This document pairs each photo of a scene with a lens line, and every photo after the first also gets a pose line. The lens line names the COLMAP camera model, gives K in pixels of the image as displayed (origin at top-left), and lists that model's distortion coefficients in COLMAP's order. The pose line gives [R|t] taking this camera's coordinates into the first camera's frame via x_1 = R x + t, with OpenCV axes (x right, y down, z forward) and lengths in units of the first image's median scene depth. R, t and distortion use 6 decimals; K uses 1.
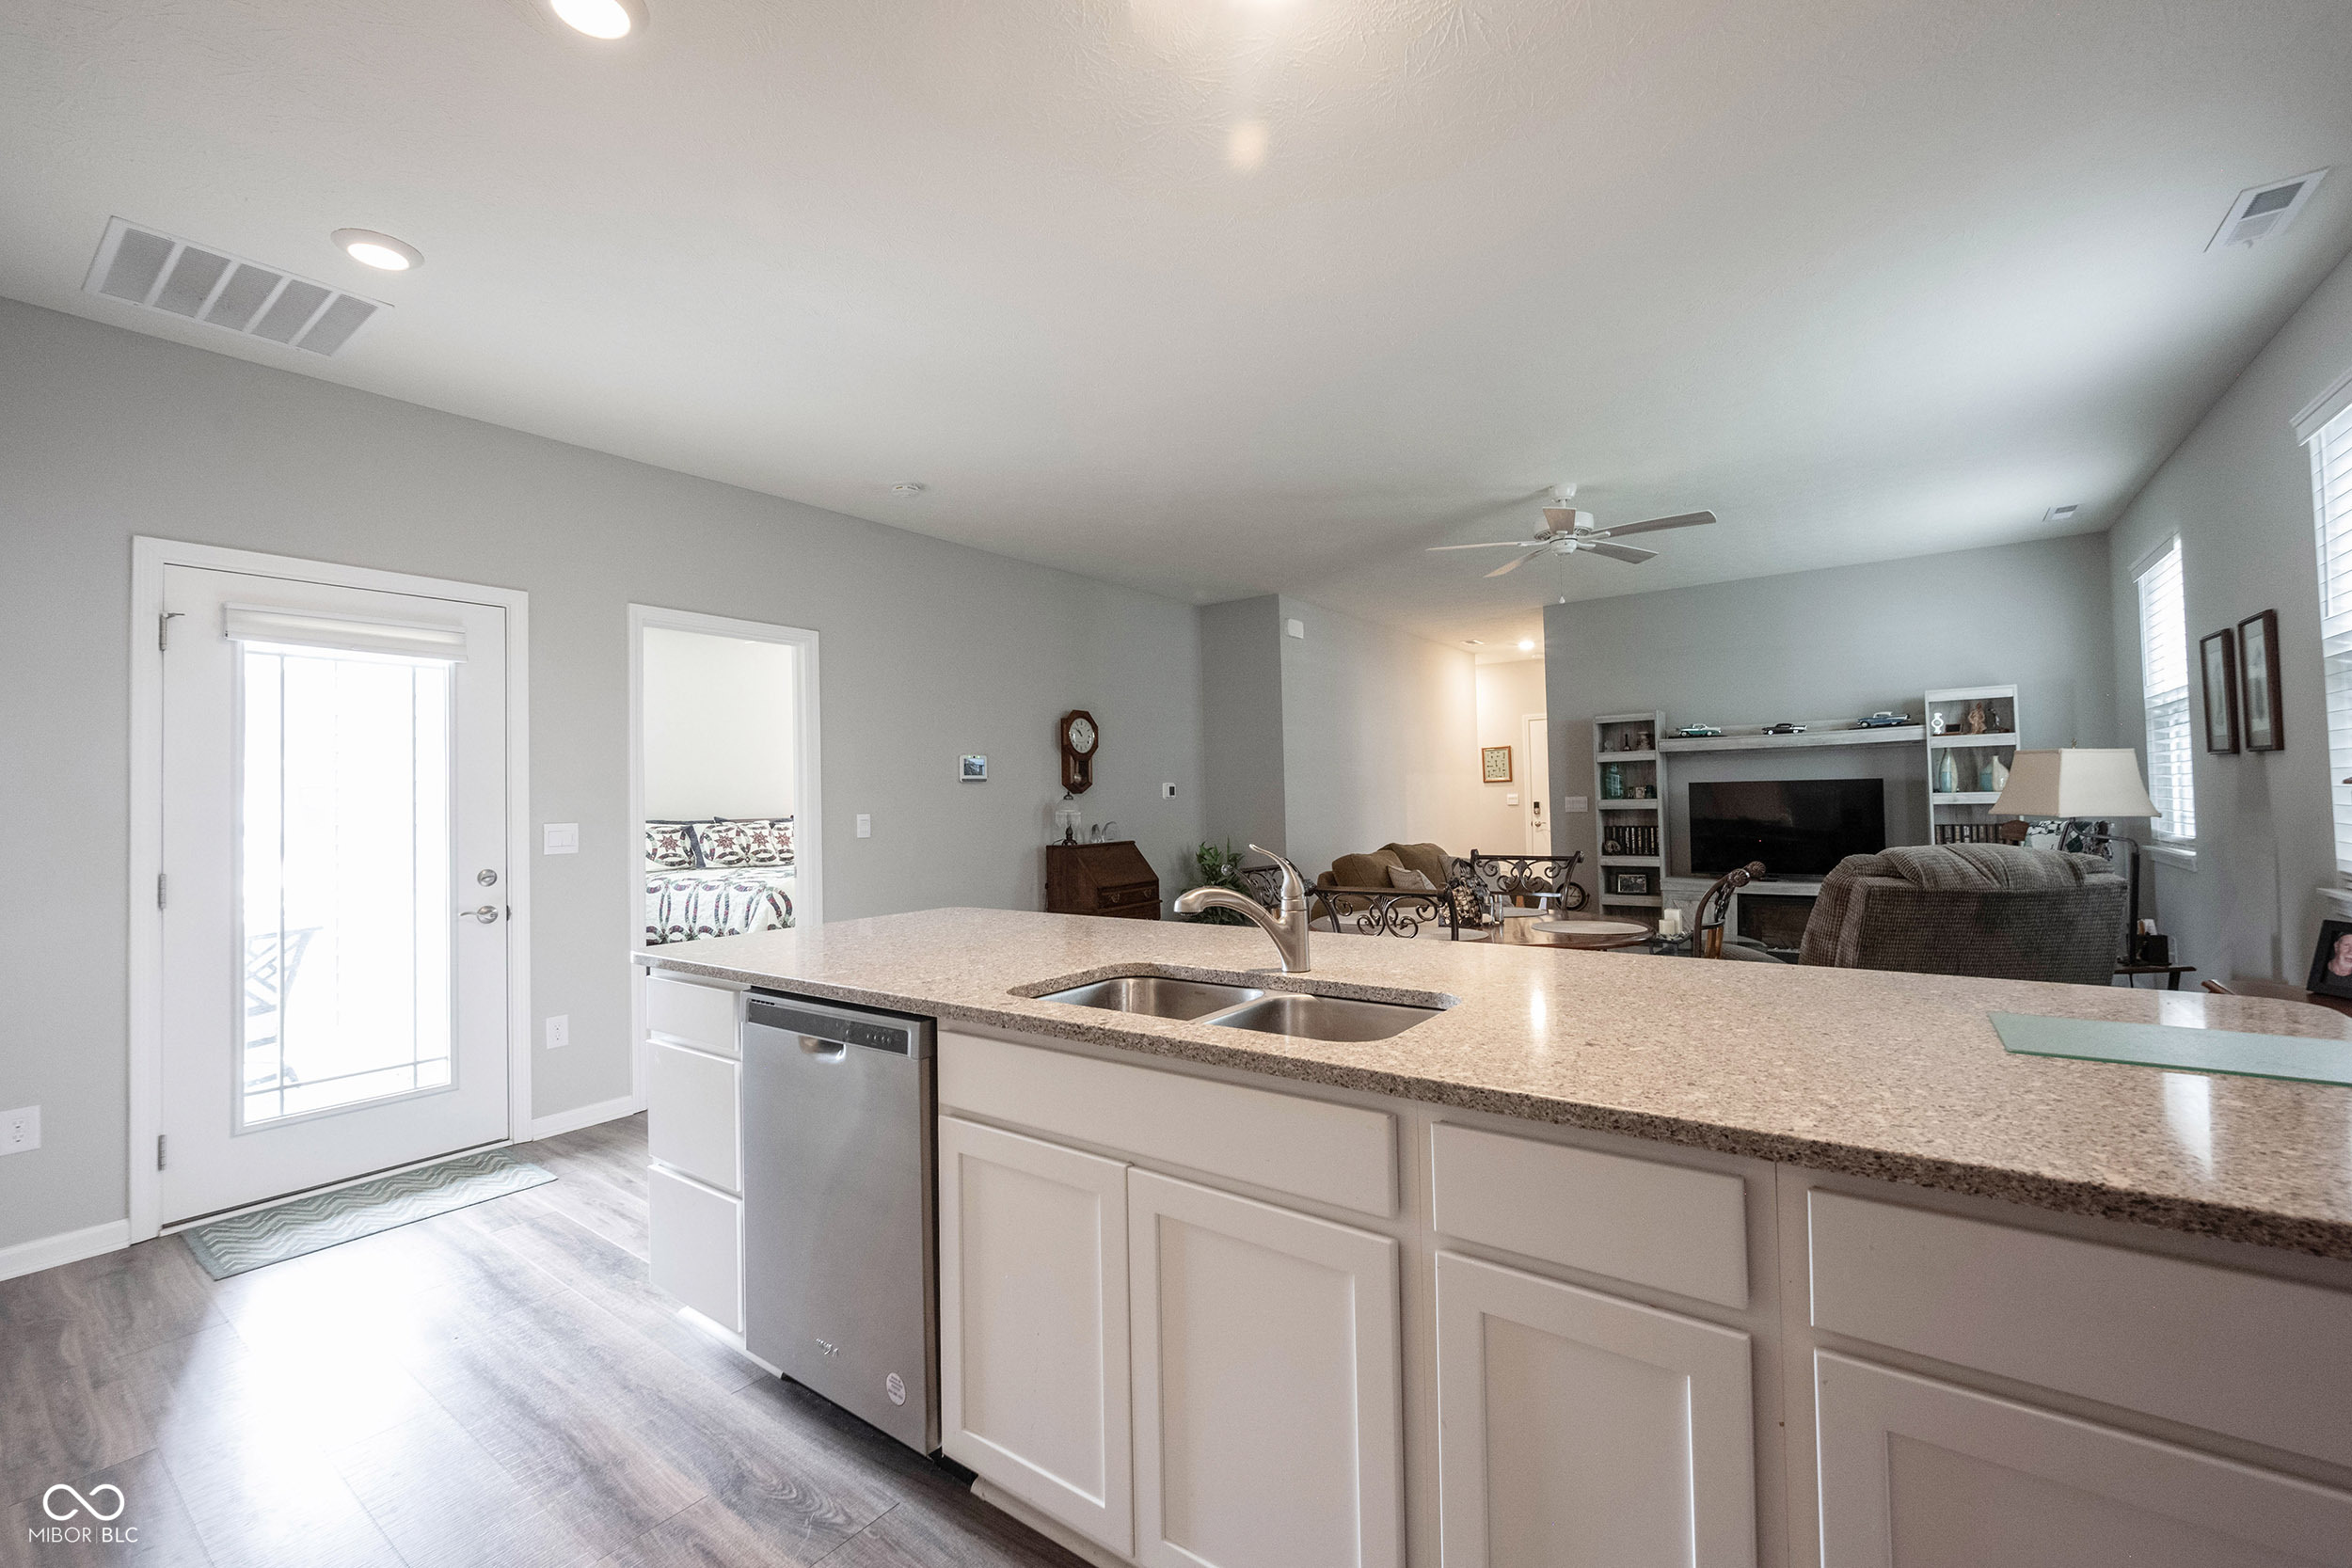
lens RADIAL K [[966.3, 0, 1180.9], [0, 966.3, 782.3], [0, 0, 1]] dist [0.001370, 0.000163]
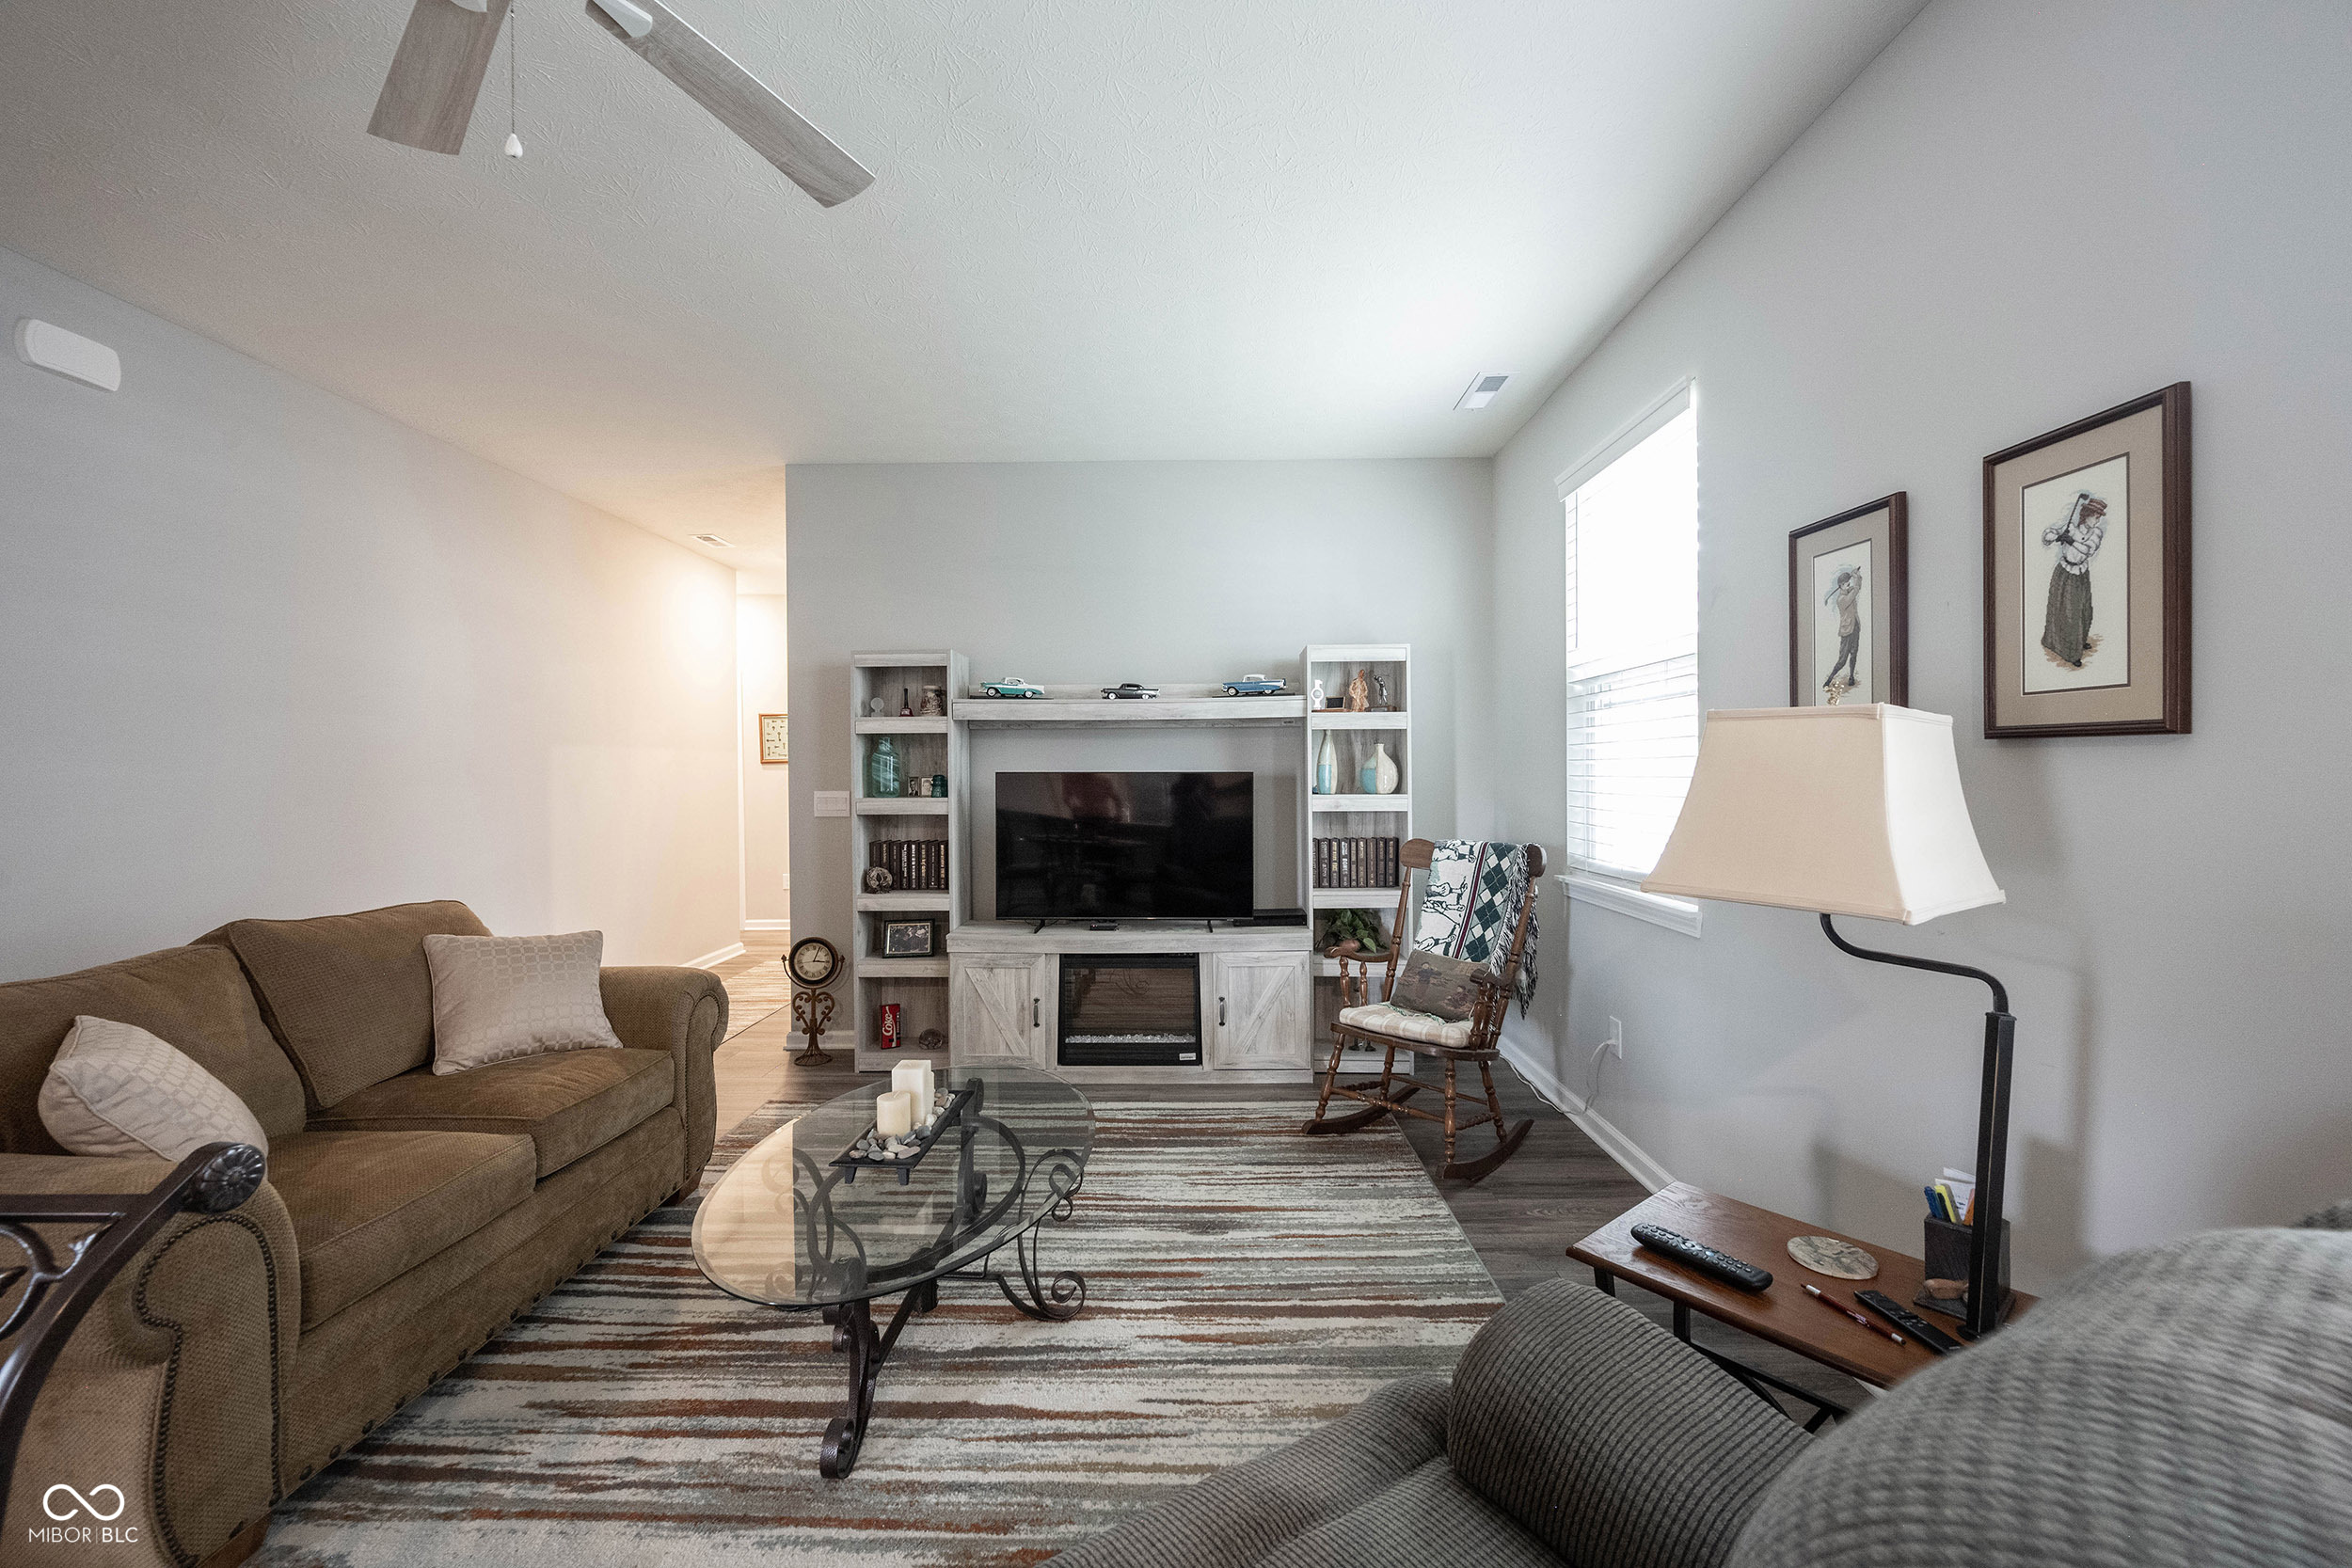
lens RADIAL K [[927.0, 0, 1174.5], [0, 927.0, 781.2], [0, 0, 1]] dist [-0.001554, 0.000044]
pose [[0.815078, 0.013448, 0.579195, 0.313033], [-0.024472, 0.999637, 0.011228, -0.003520], [-0.578834, -0.023326, 0.815111, 0.514827]]
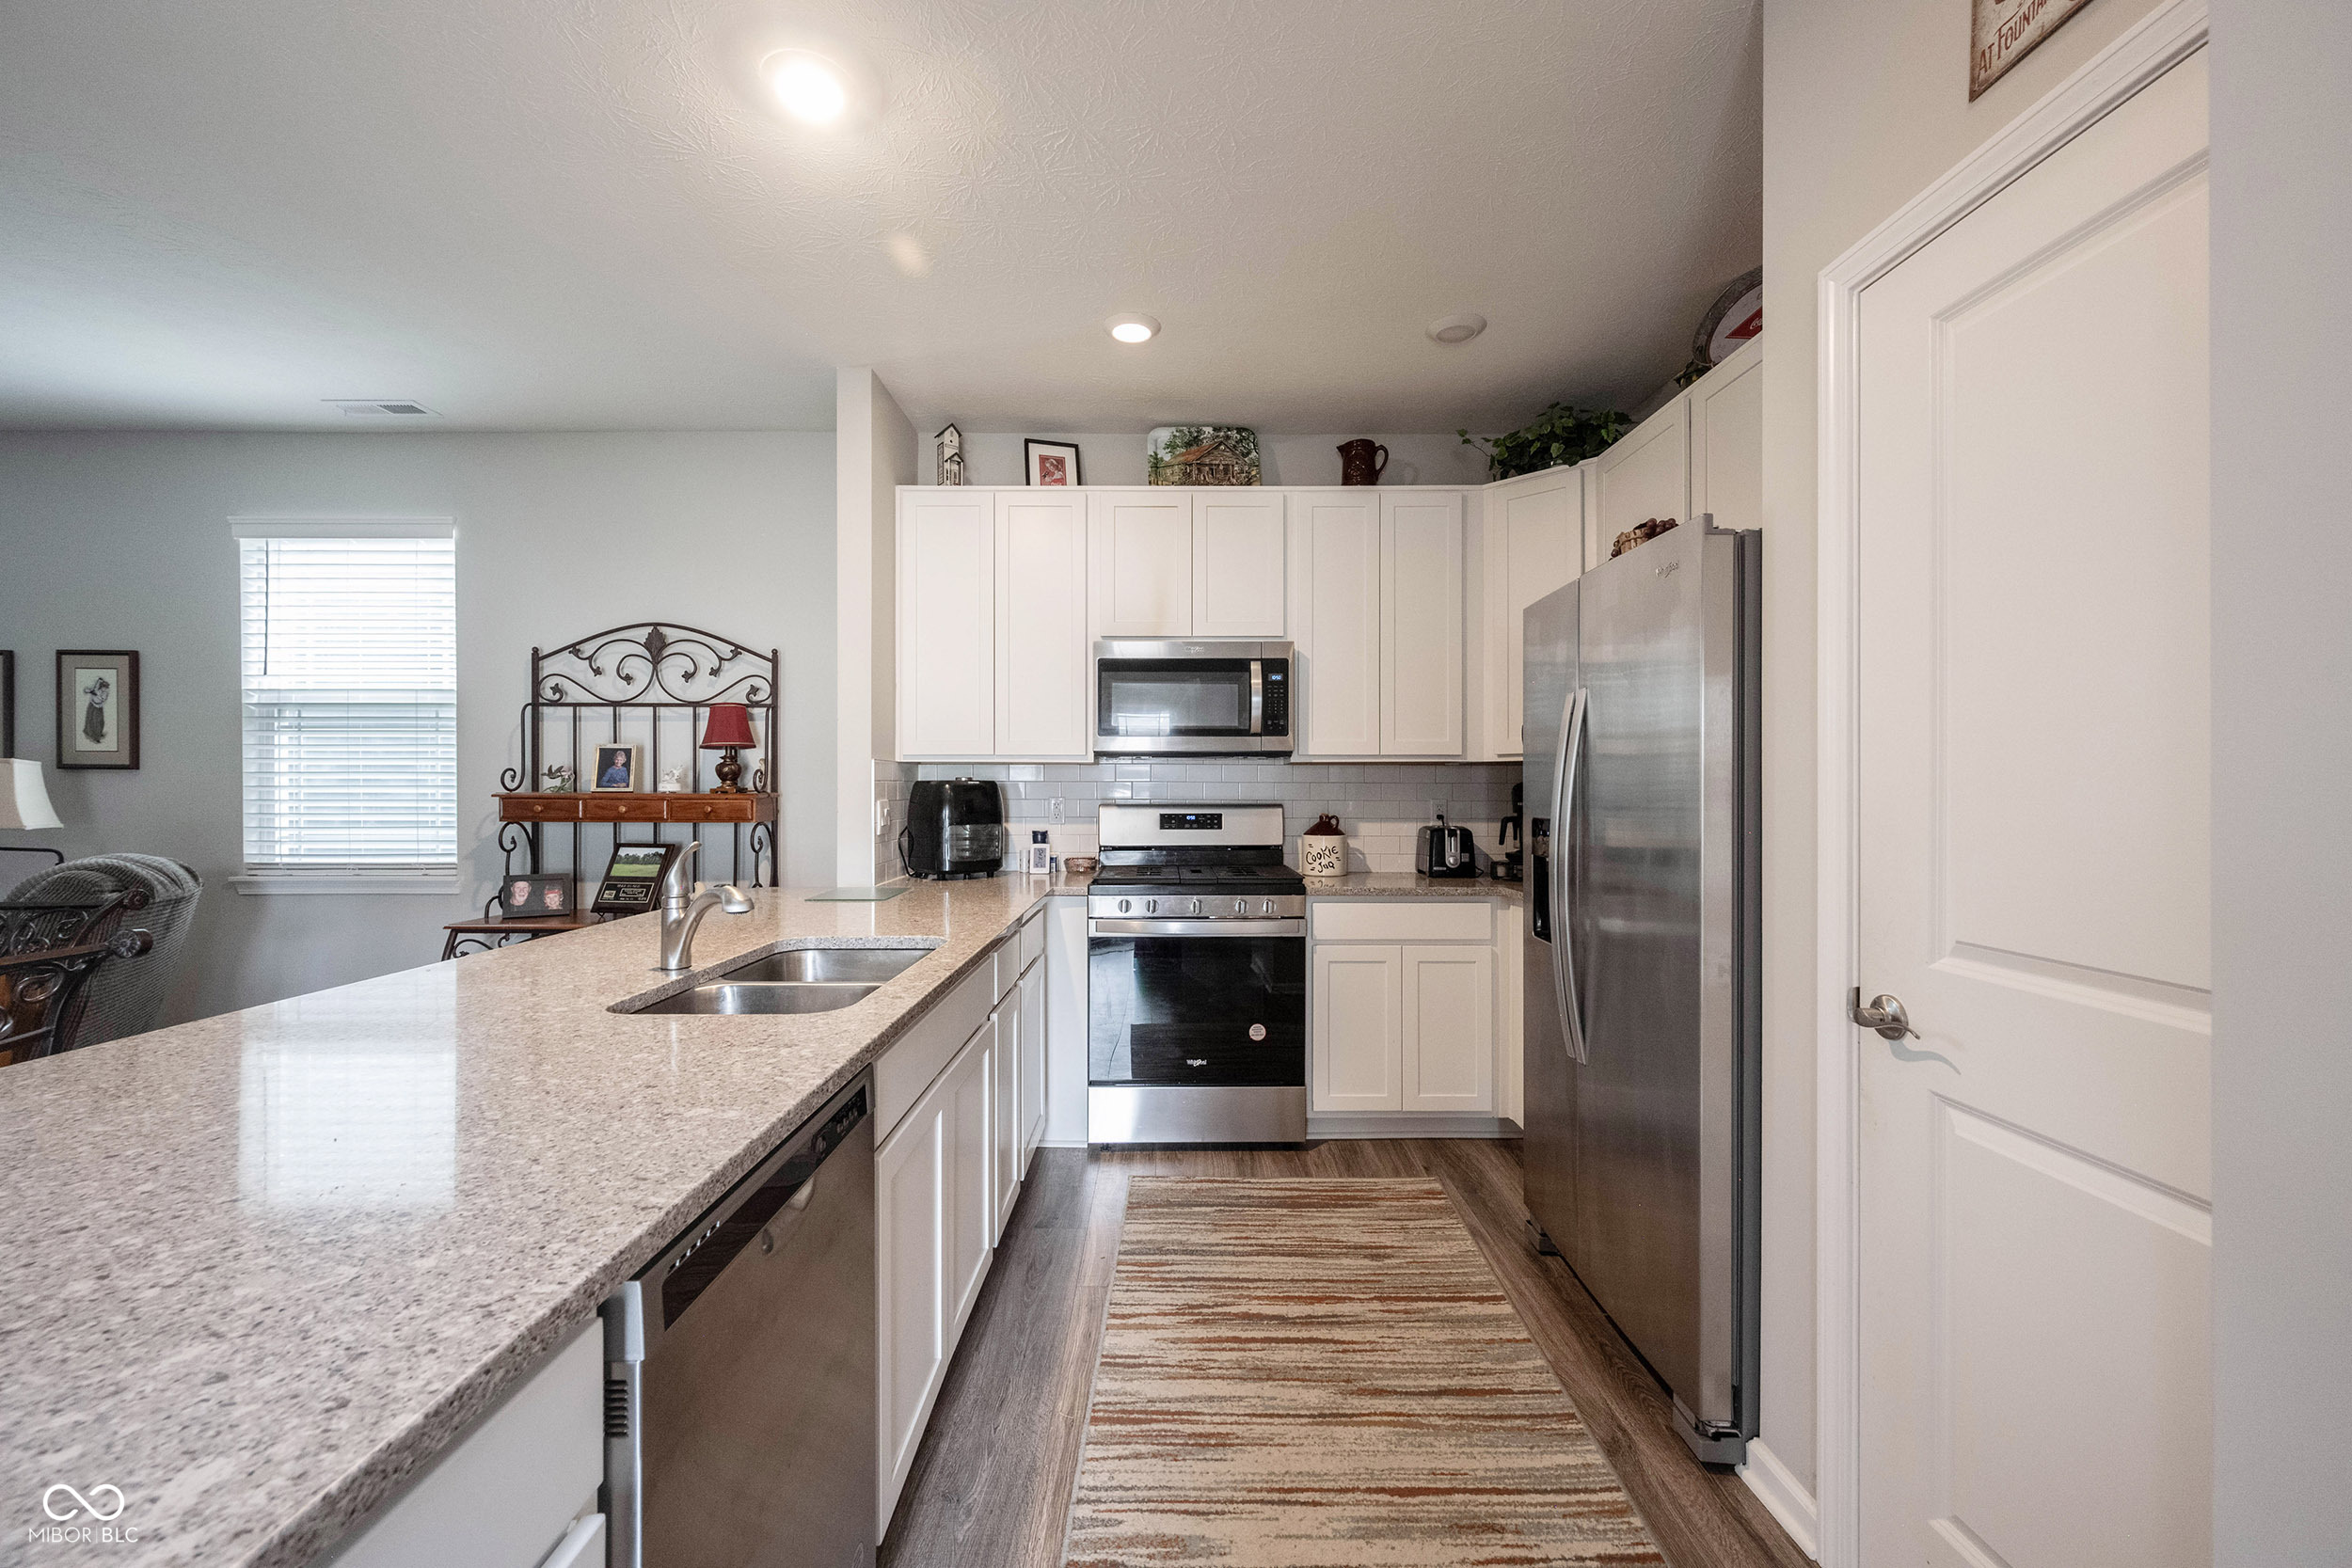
lens RADIAL K [[927.0, 0, 1174.5], [0, 927.0, 781.2], [0, 0, 1]] dist [-0.001554, 0.000044]
pose [[-0.594089, 0.027193, 0.803940, -0.300427], [-0.001557, 0.999388, -0.034954, 0.010842], [-0.804398, -0.022018, -0.593683, 0.359041]]
